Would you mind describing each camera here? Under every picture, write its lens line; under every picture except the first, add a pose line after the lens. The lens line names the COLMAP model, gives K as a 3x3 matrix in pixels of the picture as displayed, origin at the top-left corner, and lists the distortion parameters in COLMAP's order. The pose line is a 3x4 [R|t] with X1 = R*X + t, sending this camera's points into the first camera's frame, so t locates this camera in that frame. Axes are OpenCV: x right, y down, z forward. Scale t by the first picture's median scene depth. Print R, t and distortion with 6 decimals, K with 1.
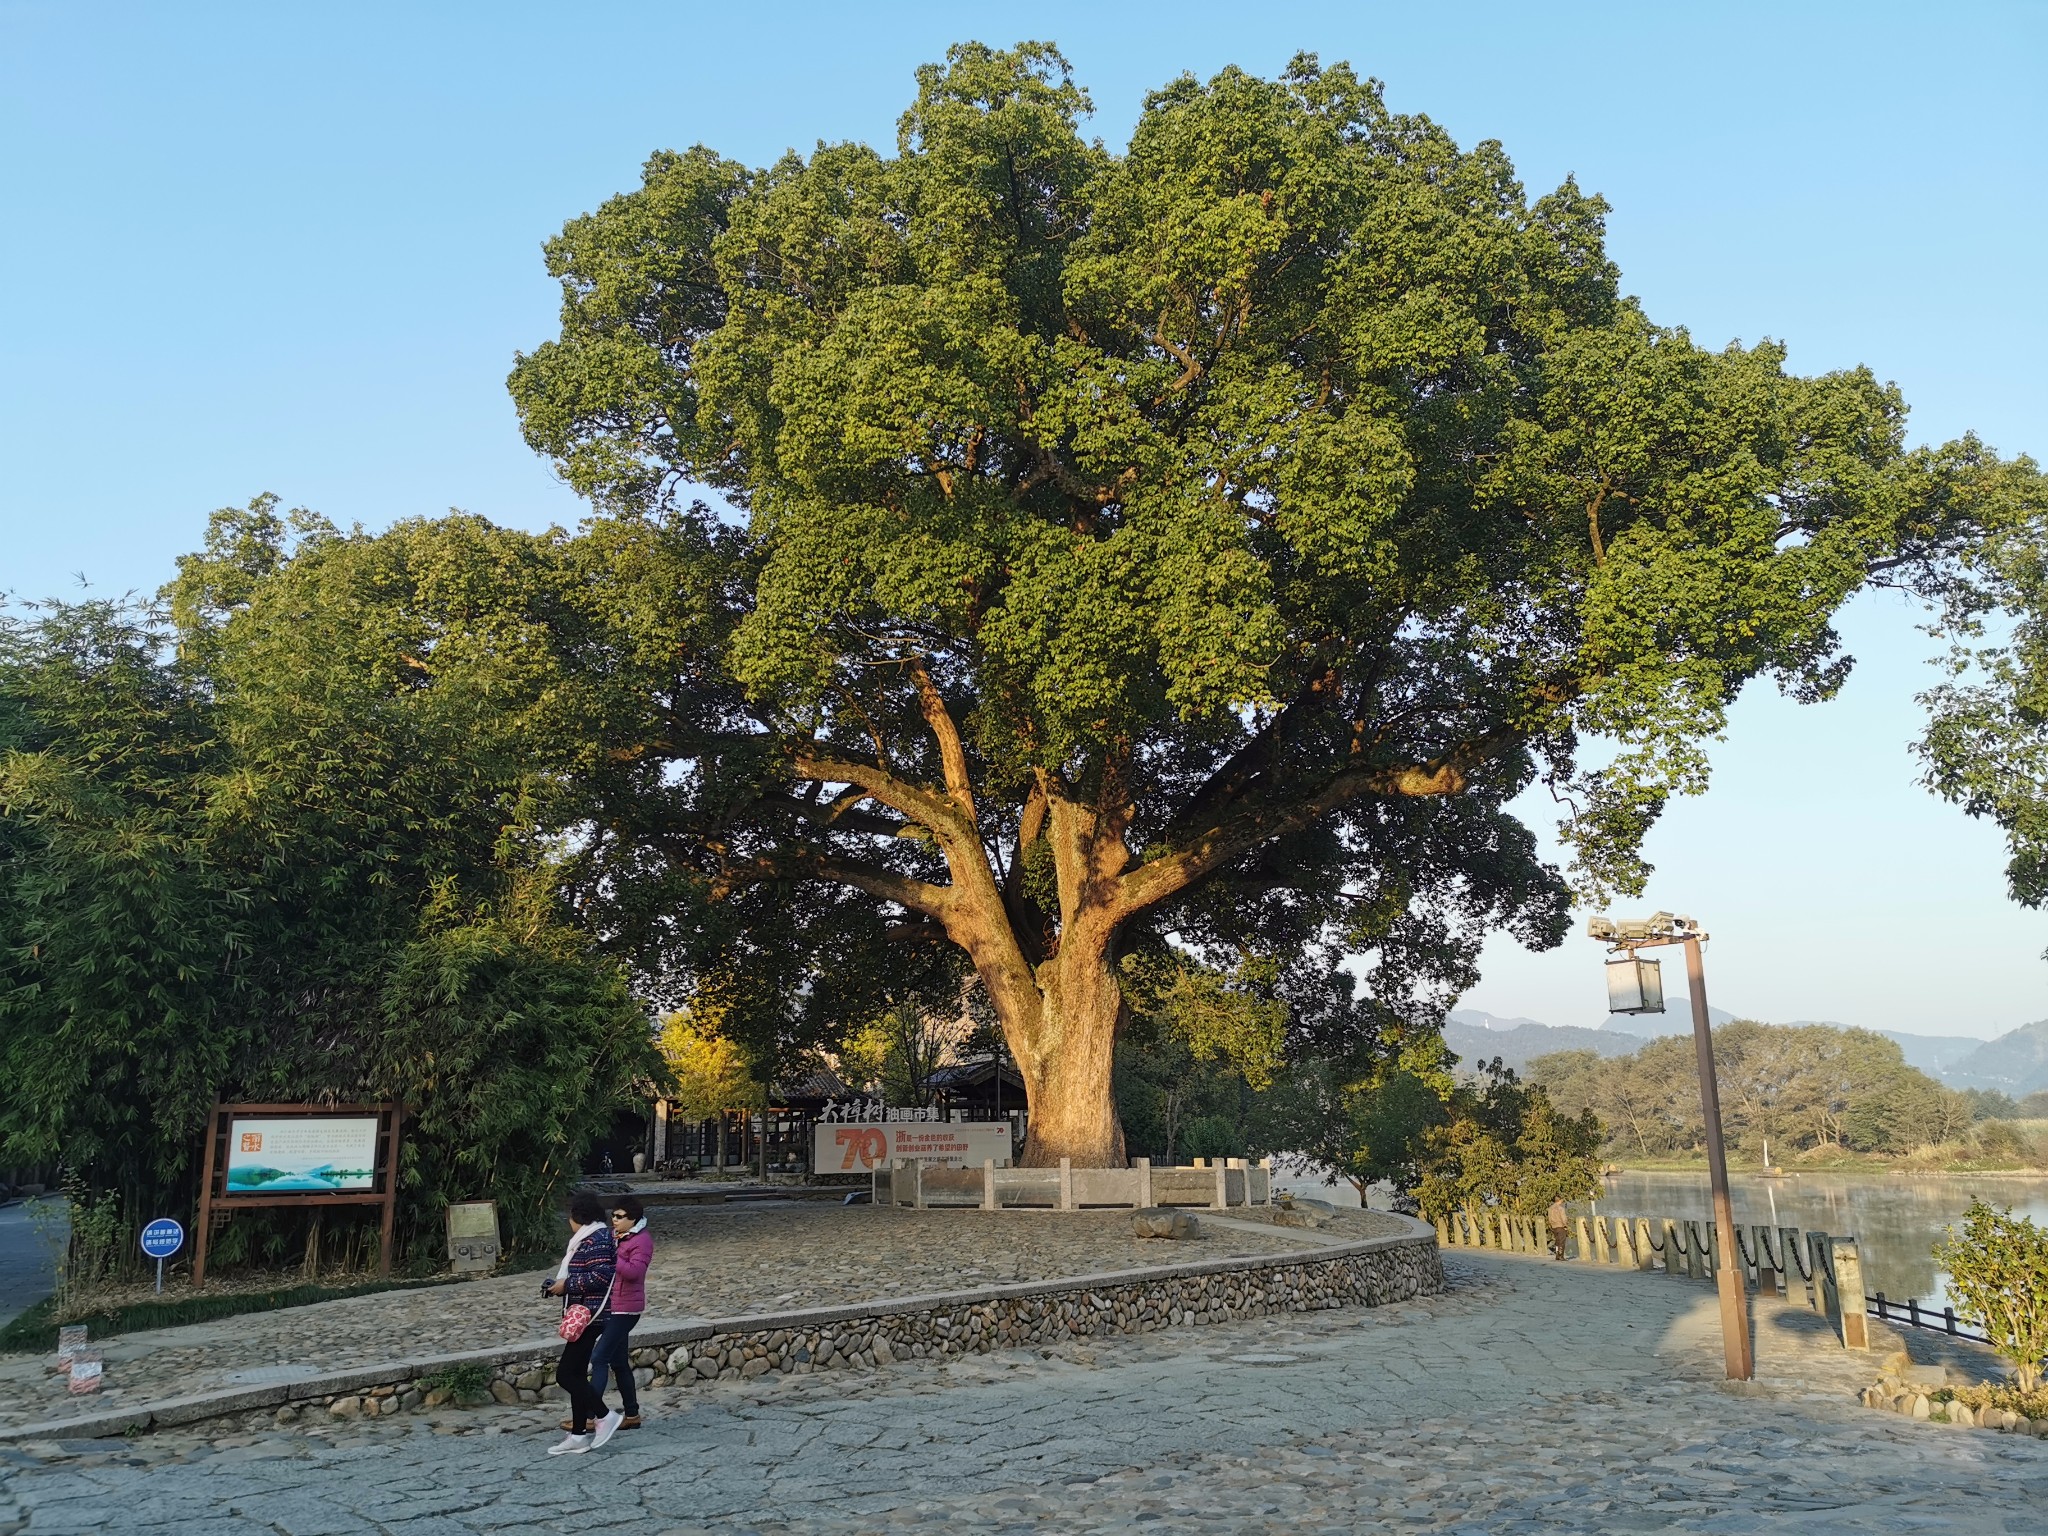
lens RADIAL K [[1600.9, 0, 1024.0], [0, 1600.9, 768.0], [0, 0, 1]] dist [0.106375, -0.137431]
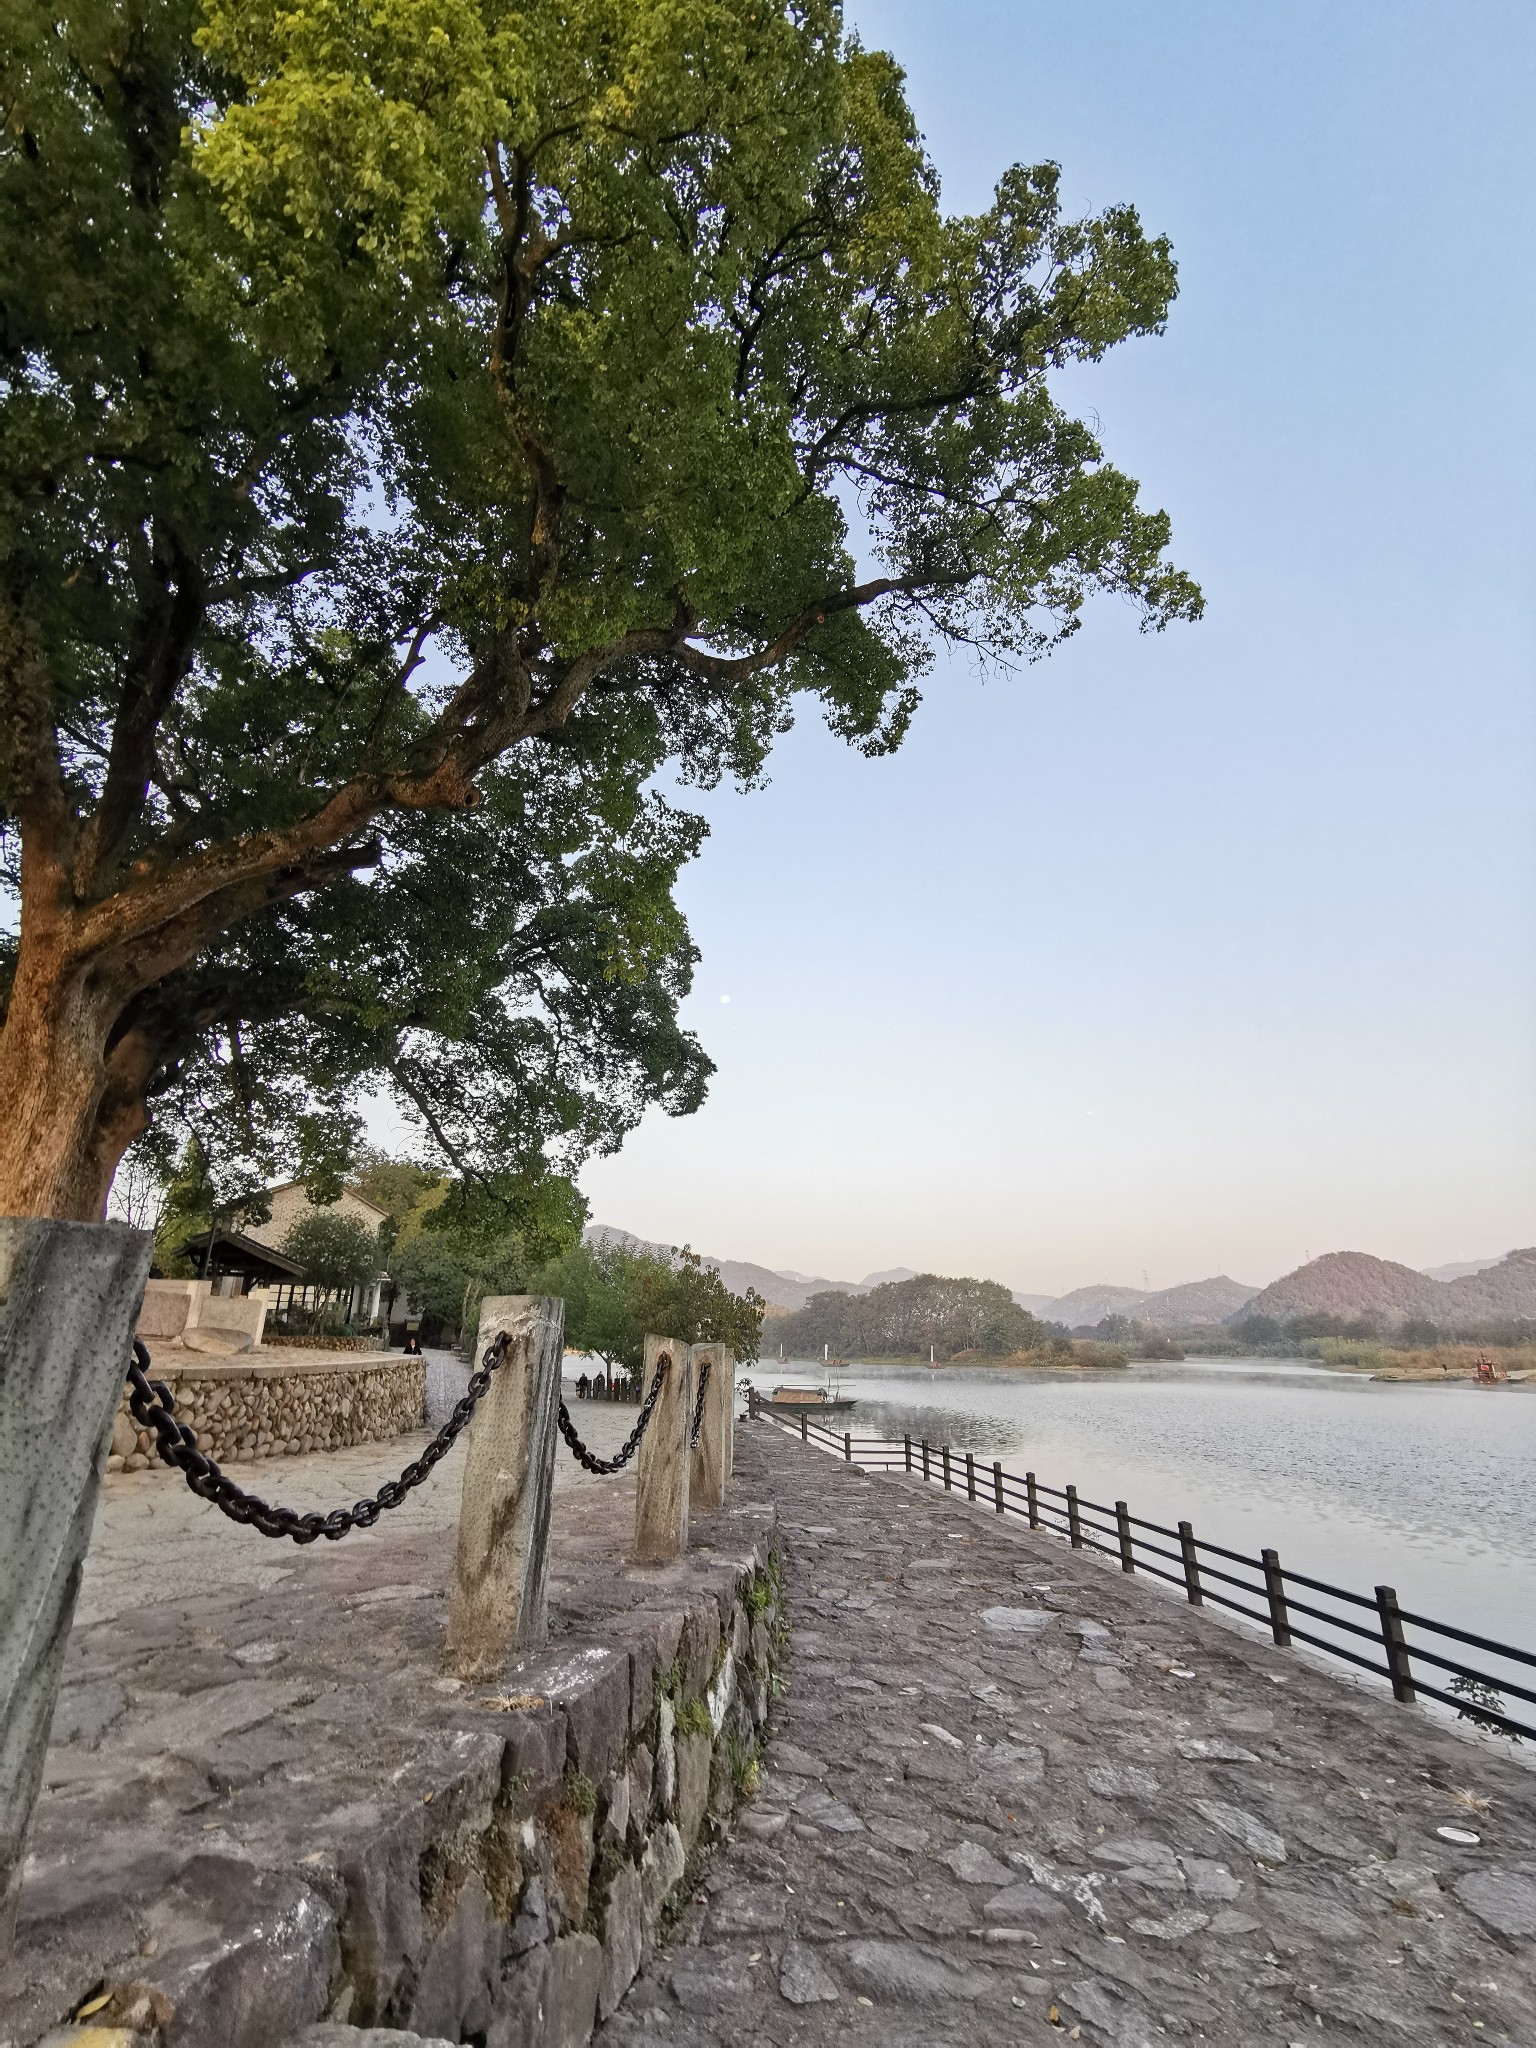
lens RADIAL K [[949.7, 0, 768.0], [0, 949.7, 1024.0], [0, 0, 1]] dist [0.011165, 0.000223]
pose [[0.970243, 0.100980, 0.220070, 0.179437], [-0.078303, 0.990903, -0.109456, 0.089901], [-0.229121, 0.088967, 0.969324, 0.289398]]
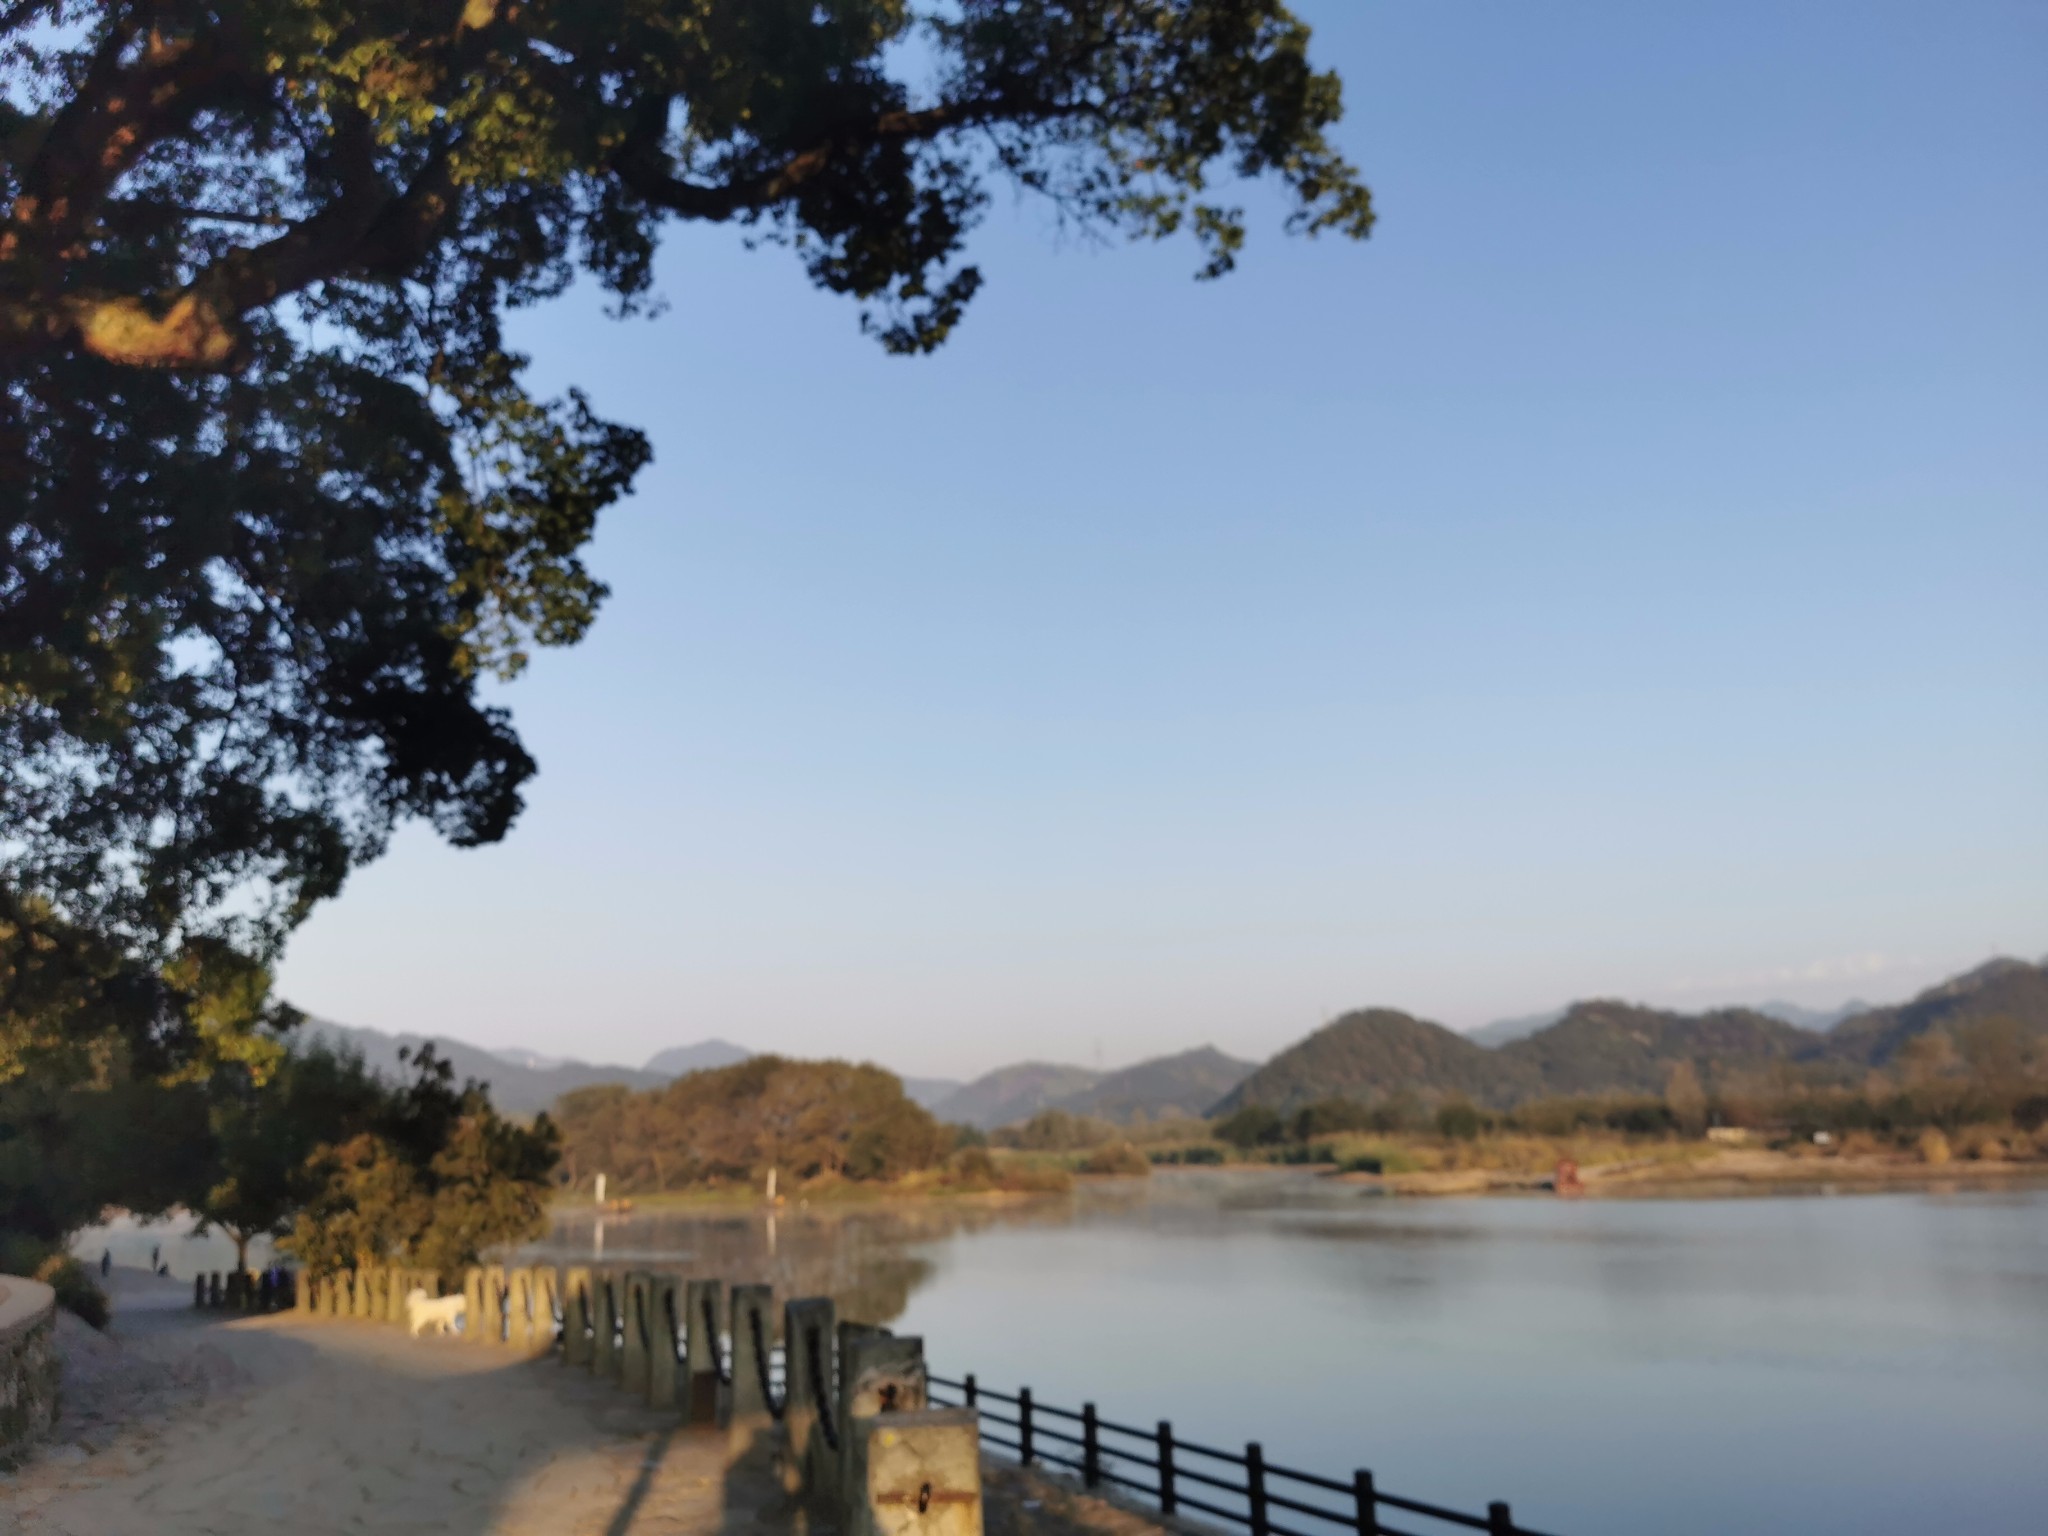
lens RADIAL K [[1600.9, 0, 1024.0], [0, 1600.9, 768.0], [0, 0, 1]] dist [0.106375, -0.137431]
pose [[0.844838, 0.118529, 0.521728, 0.129992], [-0.105476, 0.992912, -0.054777, 0.072299], [-0.524523, -0.008752, 0.851352, 0.268103]]
